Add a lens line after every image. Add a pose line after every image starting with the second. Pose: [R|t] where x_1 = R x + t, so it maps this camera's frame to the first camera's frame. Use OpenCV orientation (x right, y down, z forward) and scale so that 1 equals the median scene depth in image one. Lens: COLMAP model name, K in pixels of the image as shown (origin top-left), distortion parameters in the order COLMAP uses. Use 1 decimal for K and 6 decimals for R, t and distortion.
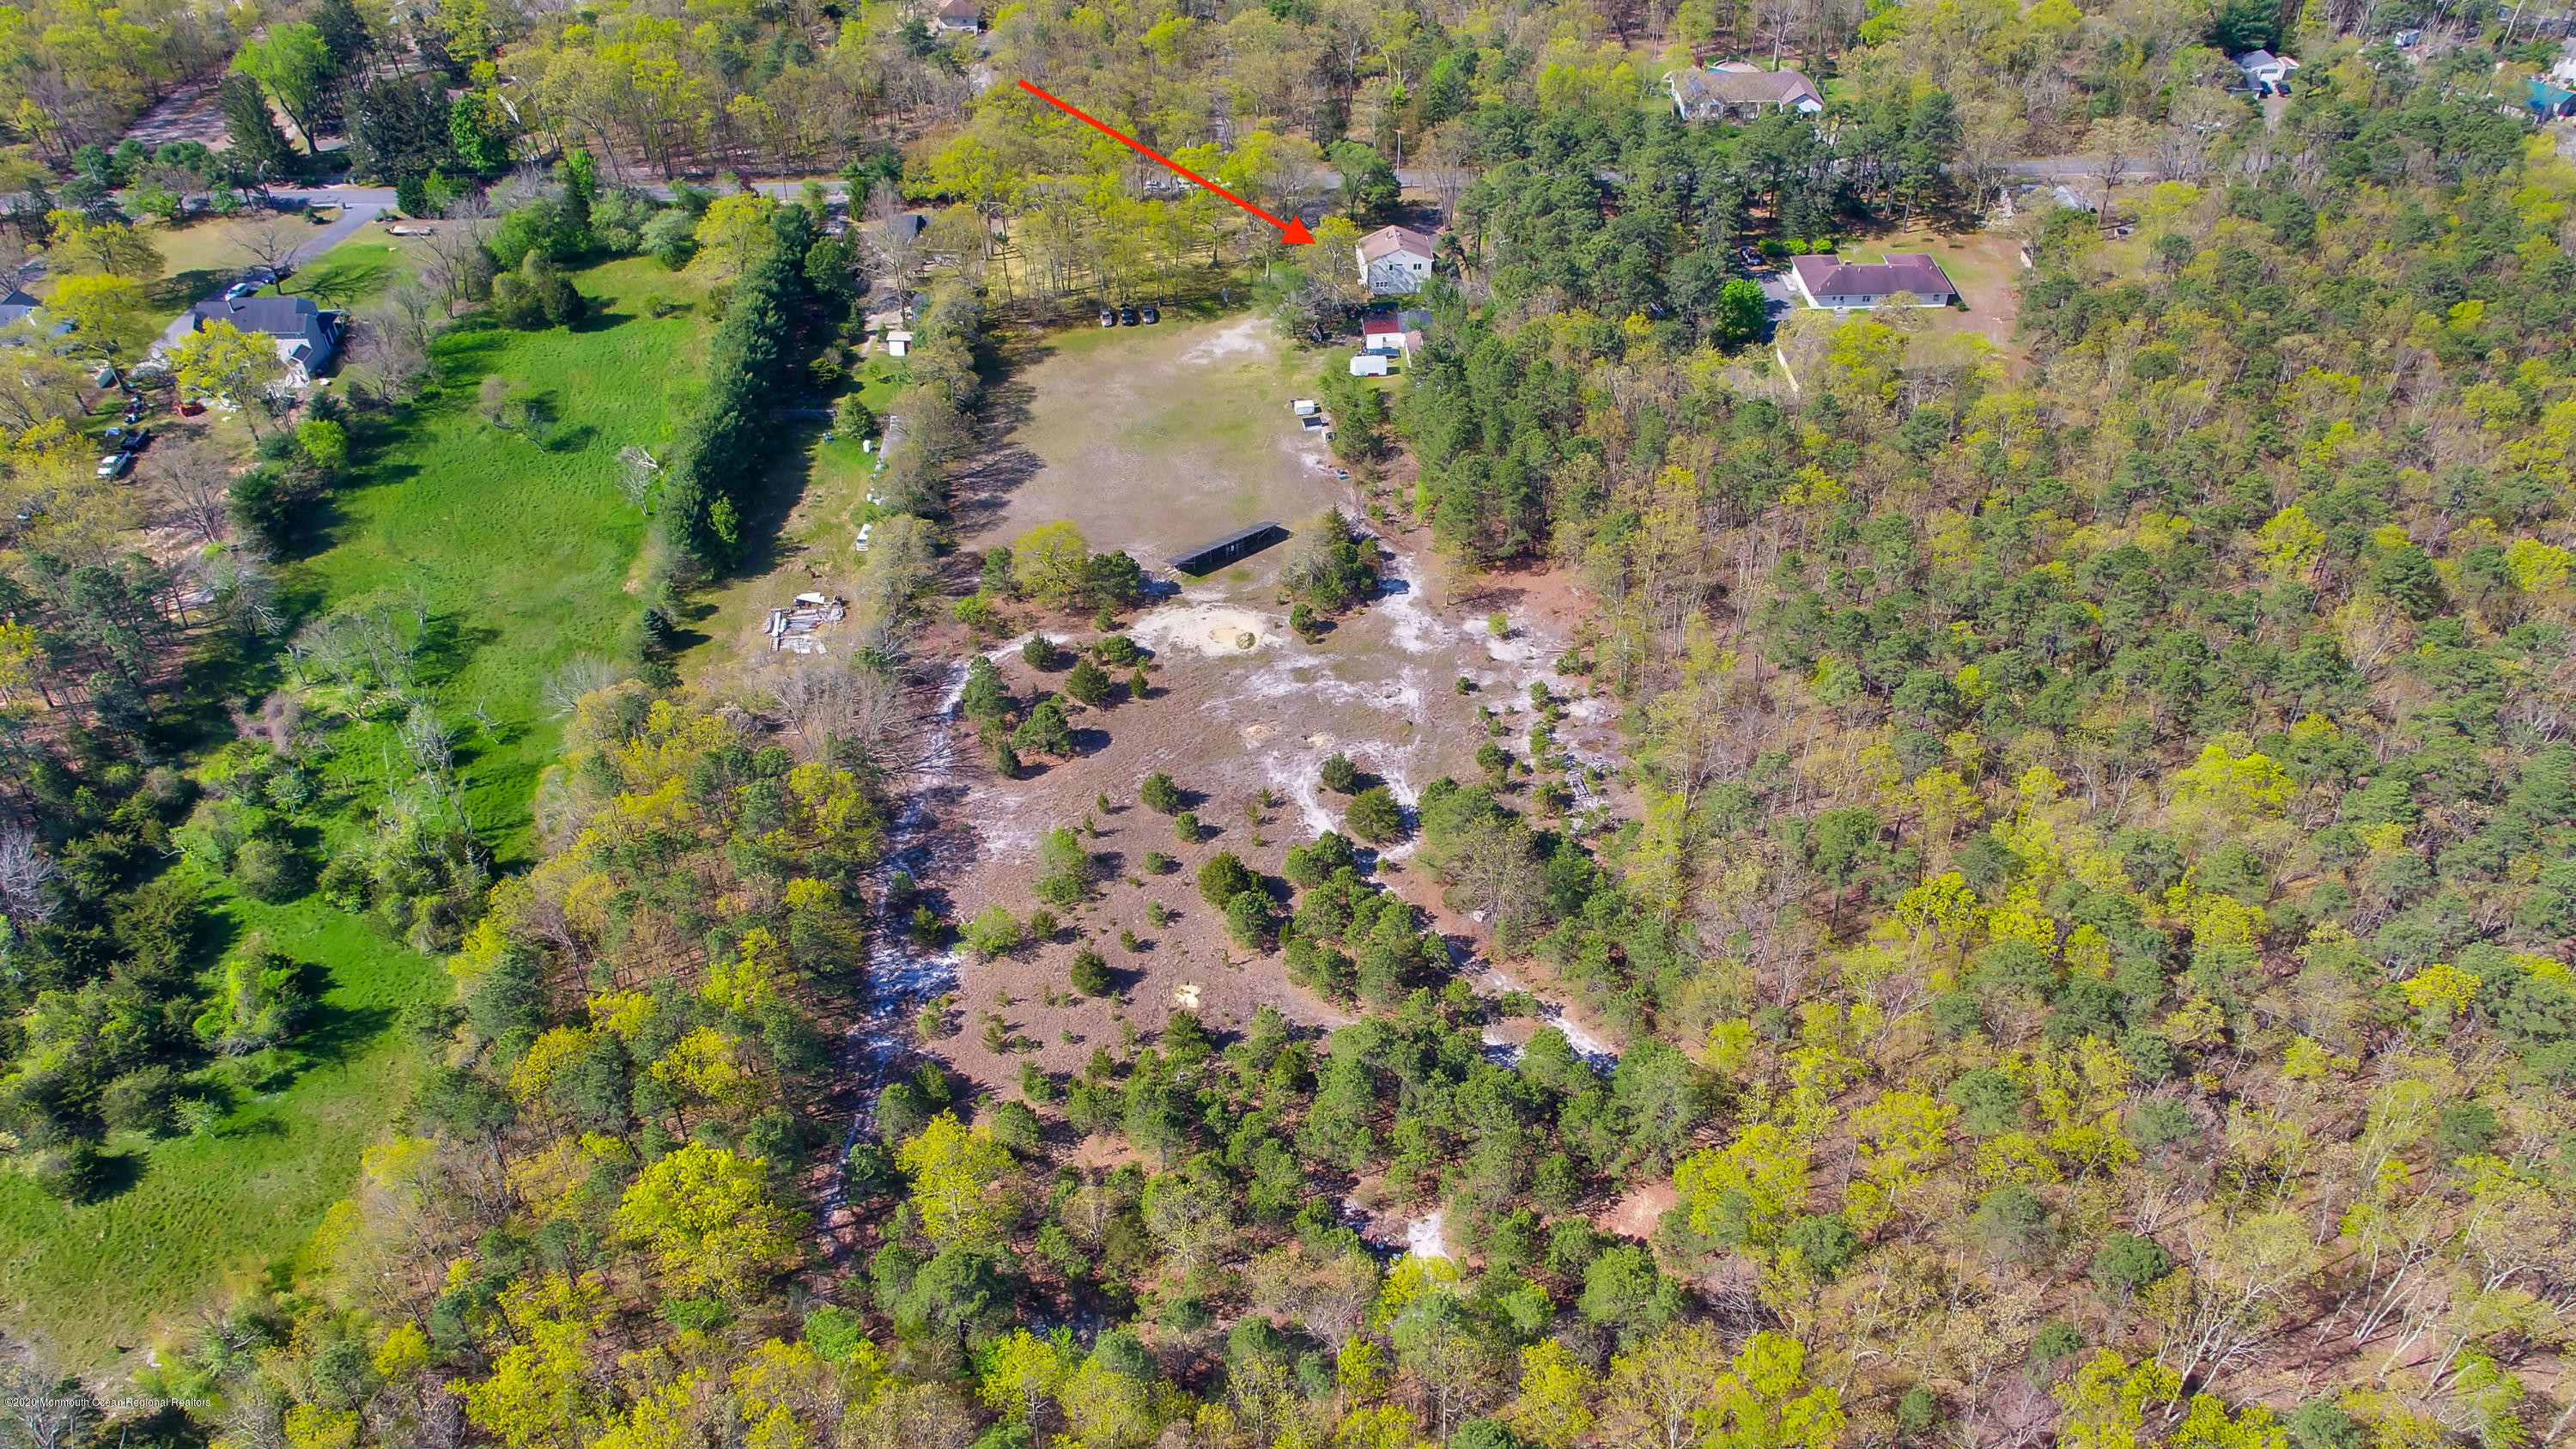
lens RADIAL K [[1842.6, 0, 1291.1], [0, 1842.6, 724.3], [0, 0, 1]] dist [0.000223, -0.000257]
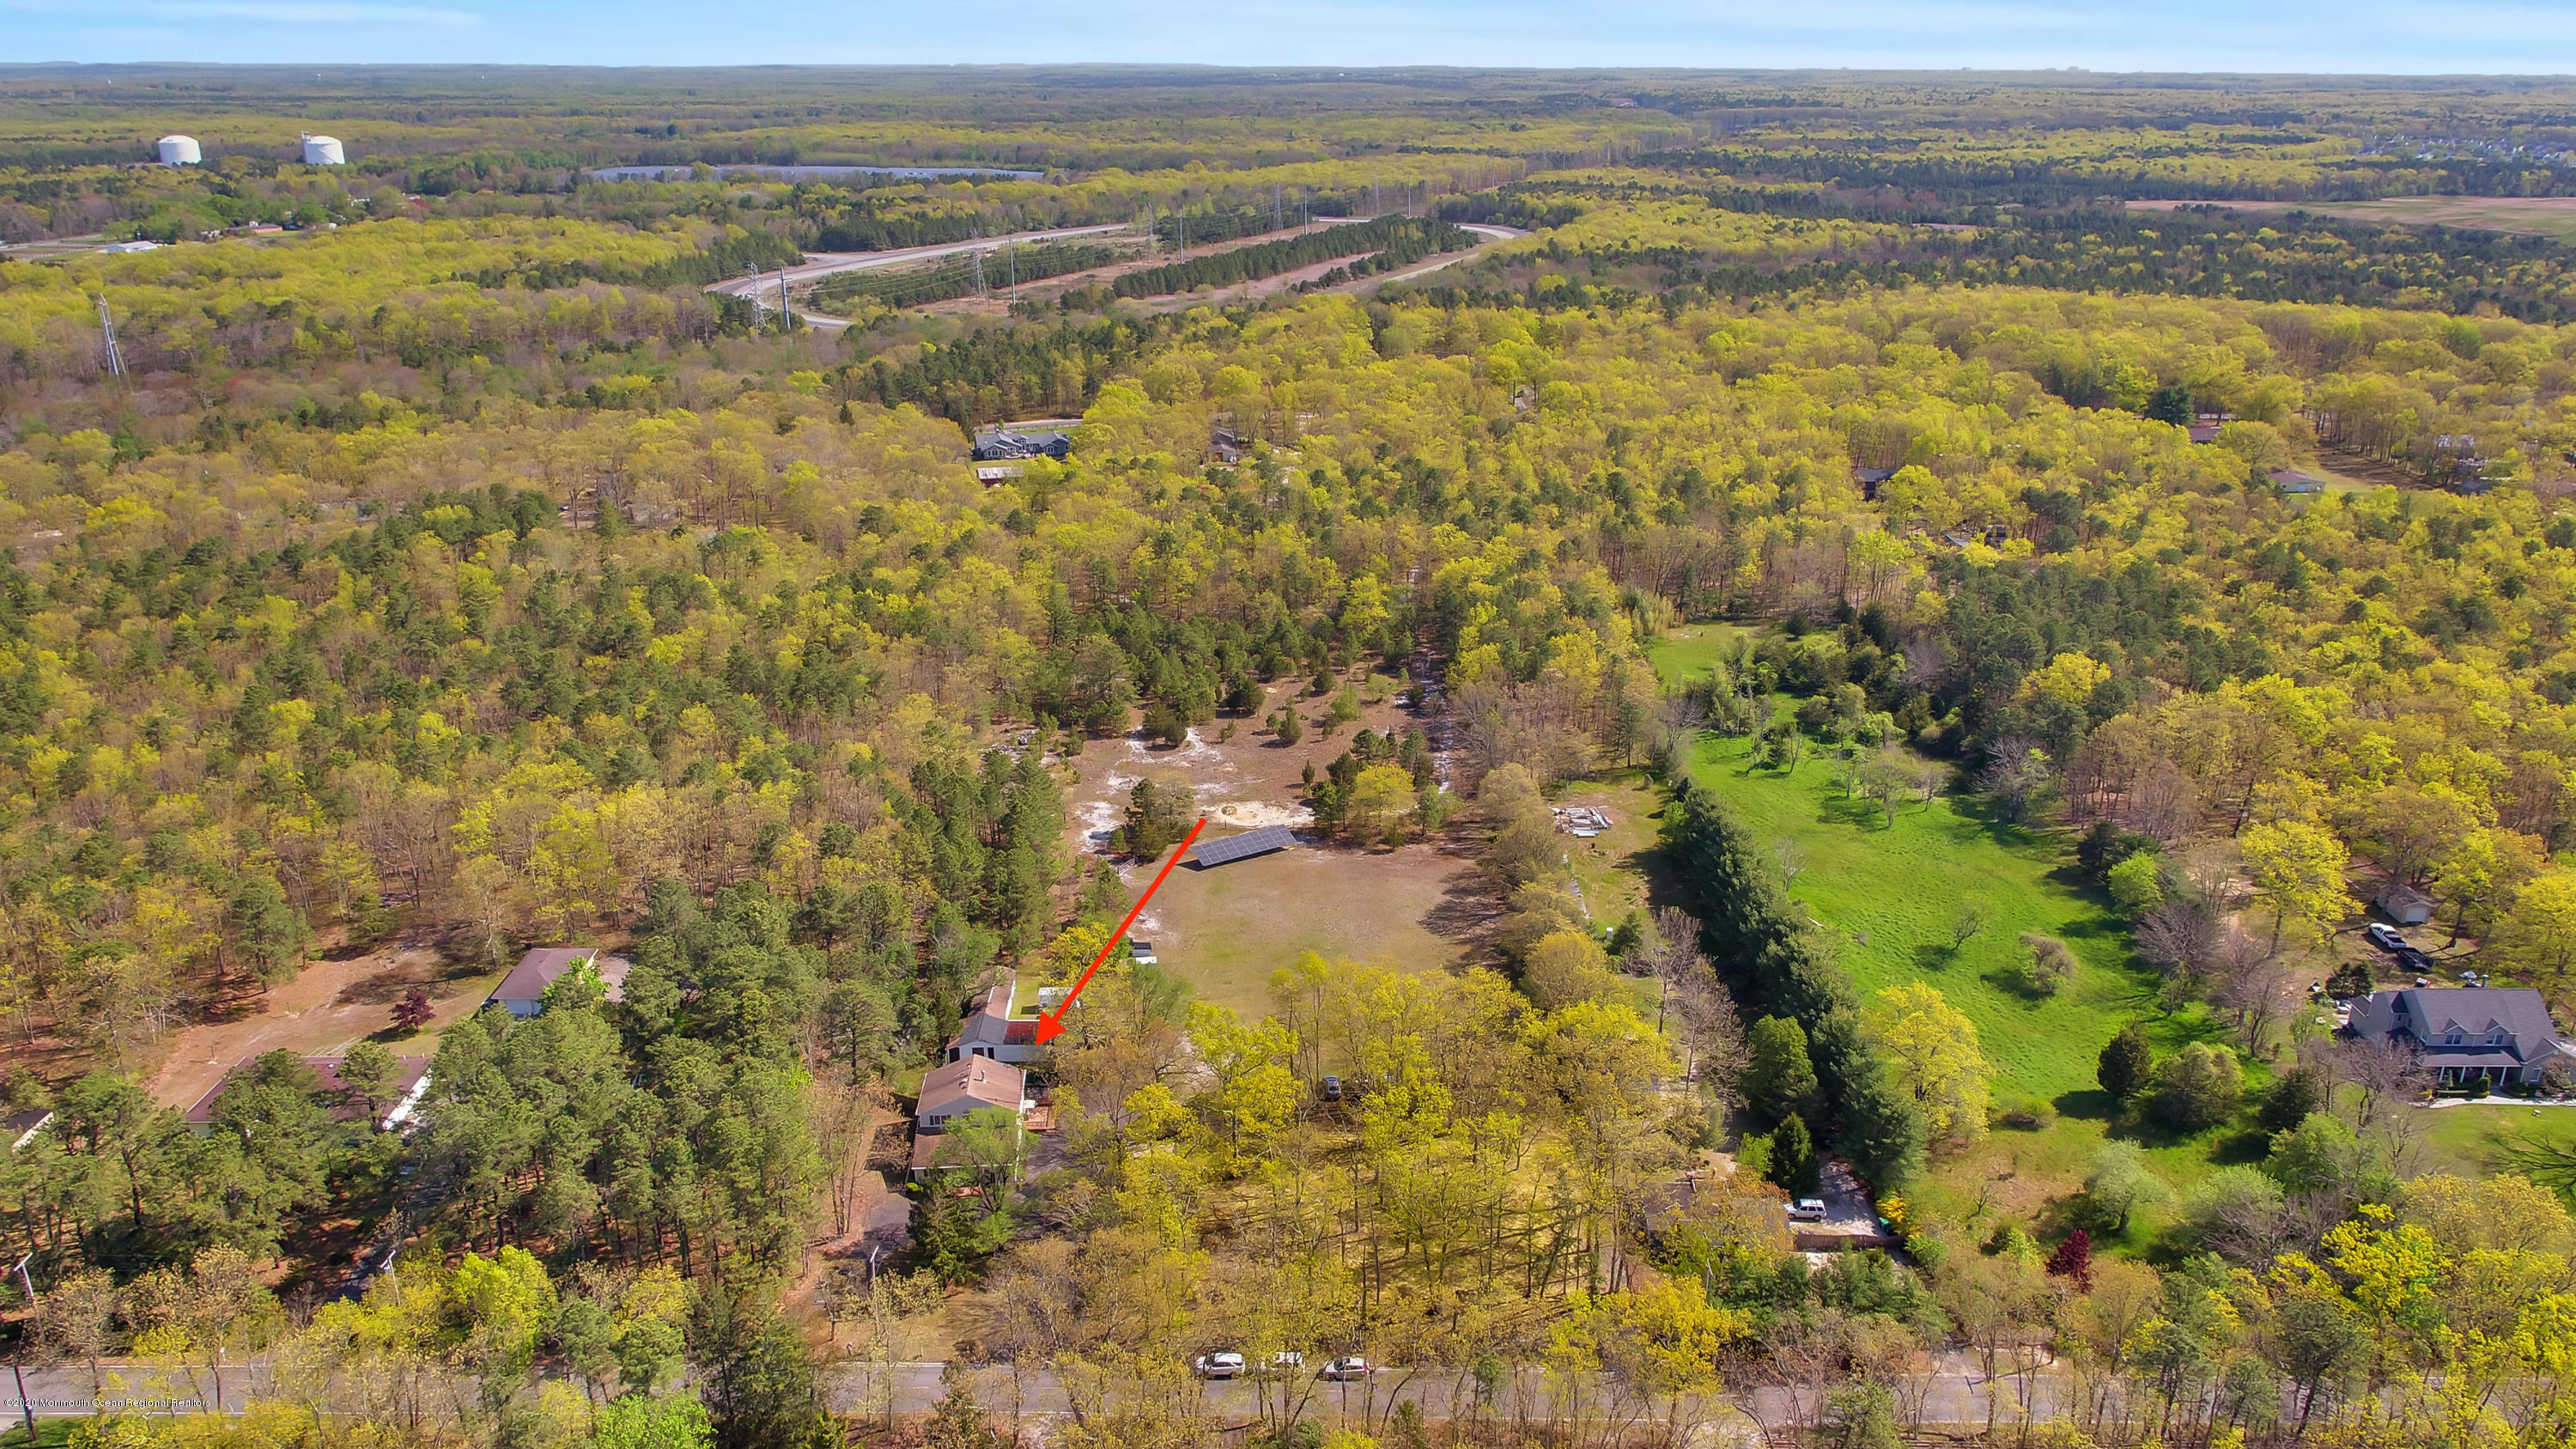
lens RADIAL K [[1842.6, 0, 1273.7], [0, 1842.6, 708.4], [0, 0, 1]] dist [0.000223, -0.000257]
pose [[-0.999241, -0.007252, 0.038263, -0.106429], [0.029290, 0.507594, 0.861098, -1.210520], [-0.025667, 0.861566, -0.506997, 1.615626]]
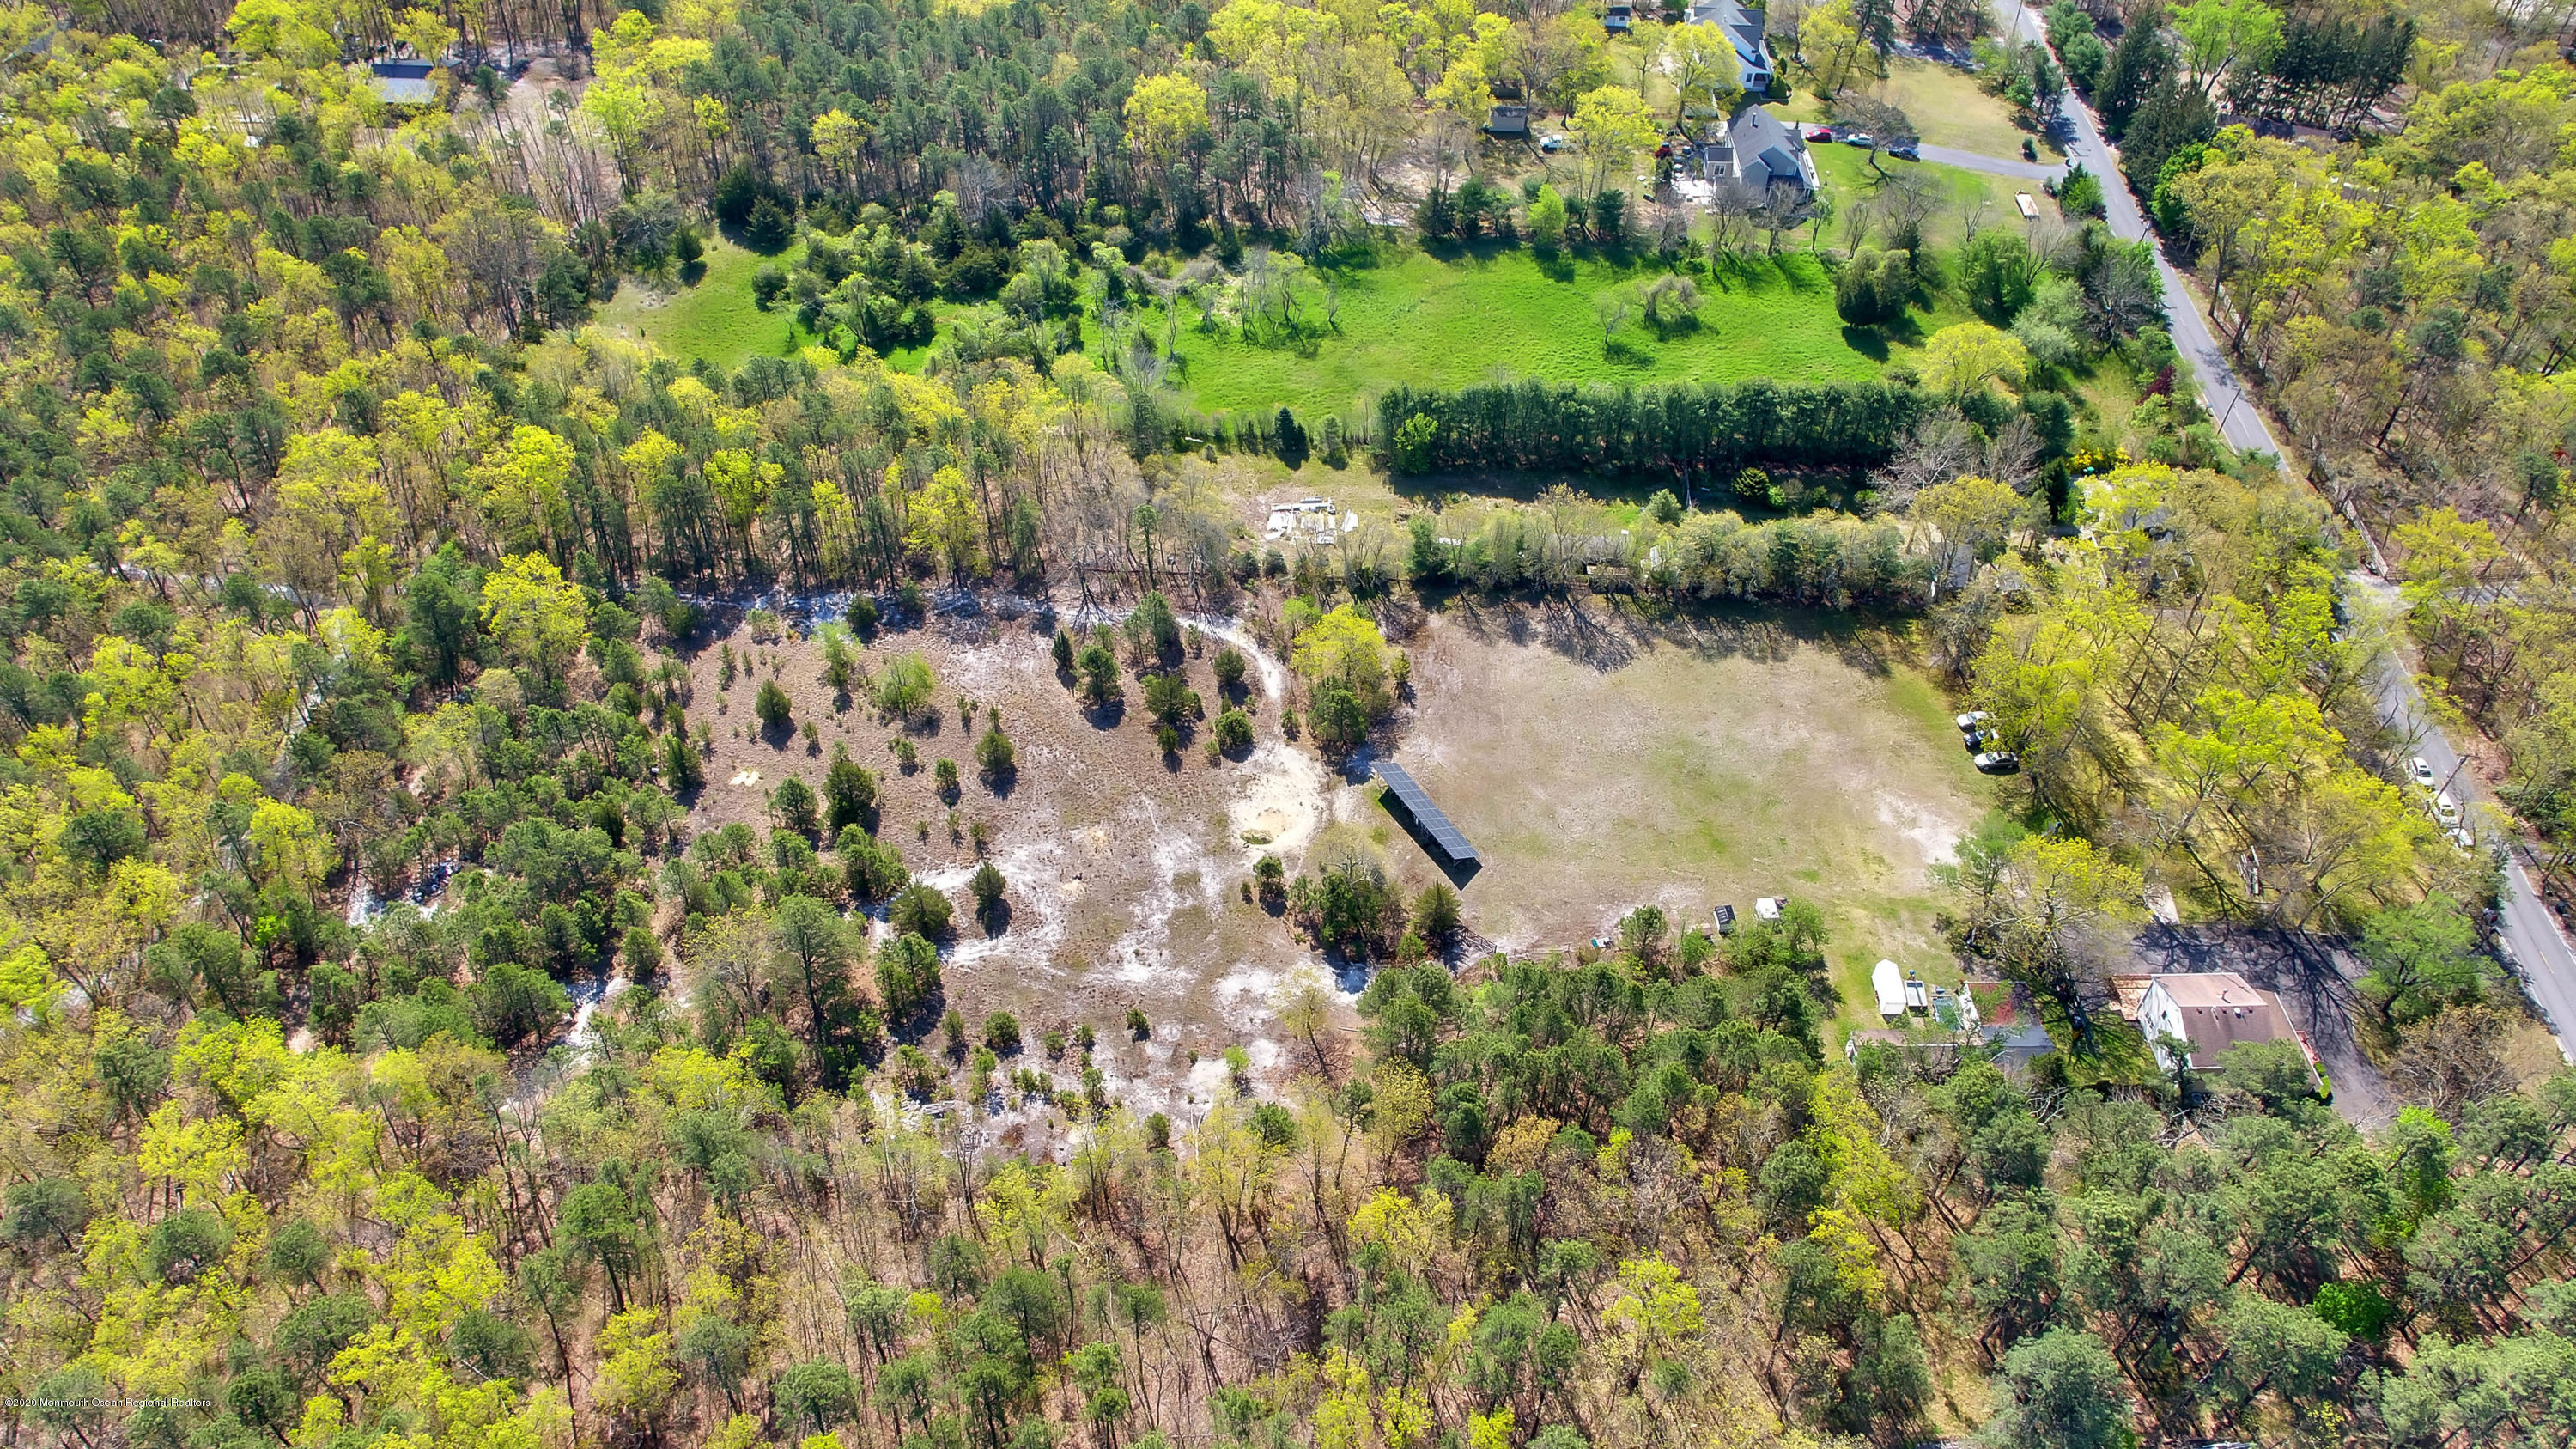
lens RADIAL K [[1842.6, 0, 1279.3], [0, 1842.6, 734.4], [0, 0, 1]] dist [0.000223, -0.000257]
pose [[-0.059333, 0.713076, -0.698572, 0.571946], [-0.650569, 0.503153, 0.568856, -0.594490], [0.757126, 0.488221, 0.434052, 0.604570]]
